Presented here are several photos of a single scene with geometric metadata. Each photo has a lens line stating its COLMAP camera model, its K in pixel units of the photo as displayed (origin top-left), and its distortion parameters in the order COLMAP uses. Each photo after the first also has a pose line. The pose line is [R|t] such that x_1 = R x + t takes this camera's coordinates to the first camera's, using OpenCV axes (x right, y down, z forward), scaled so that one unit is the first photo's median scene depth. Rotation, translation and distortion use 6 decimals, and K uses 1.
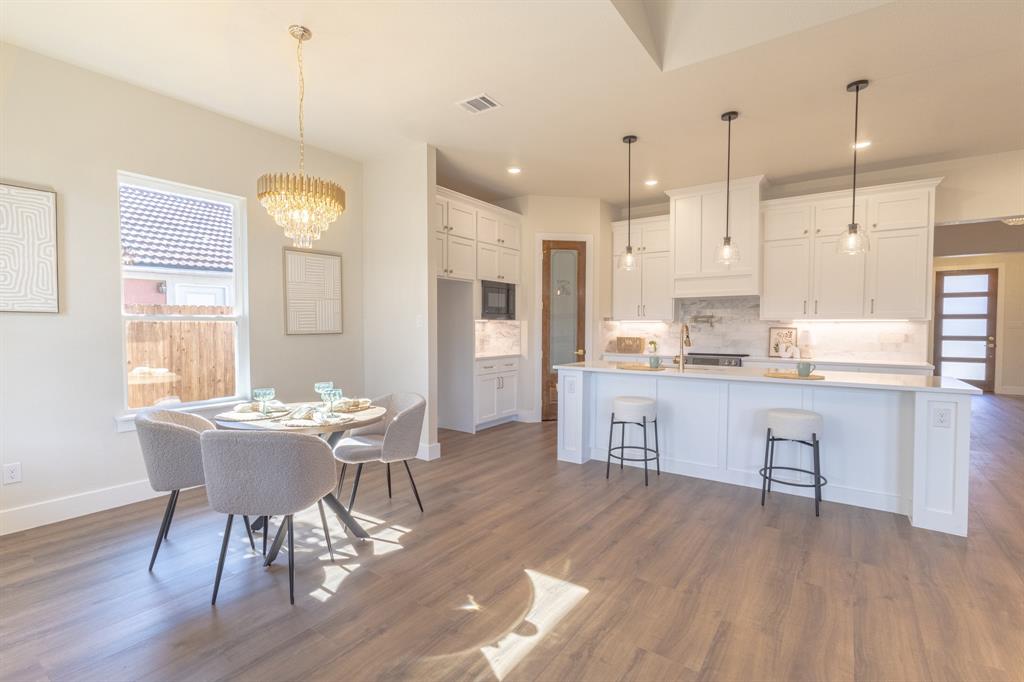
lens RADIAL K [[469.5, 0, 511.3], [0, 469.5, 342.0], [0, 0, 1]] dist [-0.003482, 0.000337]
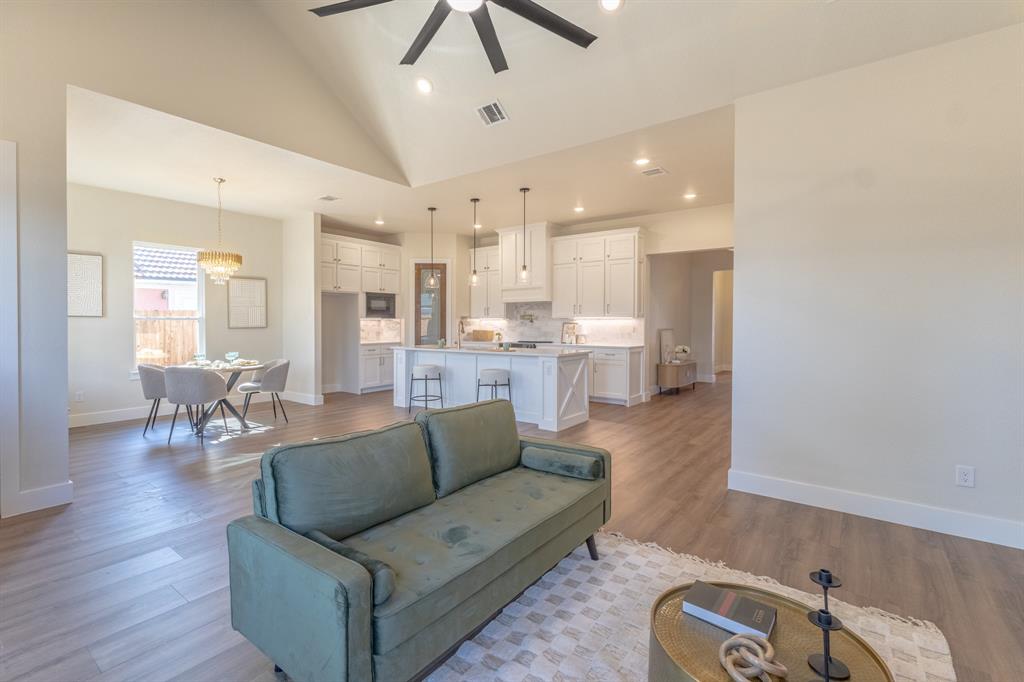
lens RADIAL K [[469.5, 0, 490.0], [0, 469.5, 326.2], [0, 0, 1]] dist [-0.003482, 0.000337]
pose [[0.998798, -0.003126, -0.048913, 0.393002], [0.001825, 0.999644, -0.026626, 0.017517], [0.048979, 0.026505, 0.998448, -0.460511]]
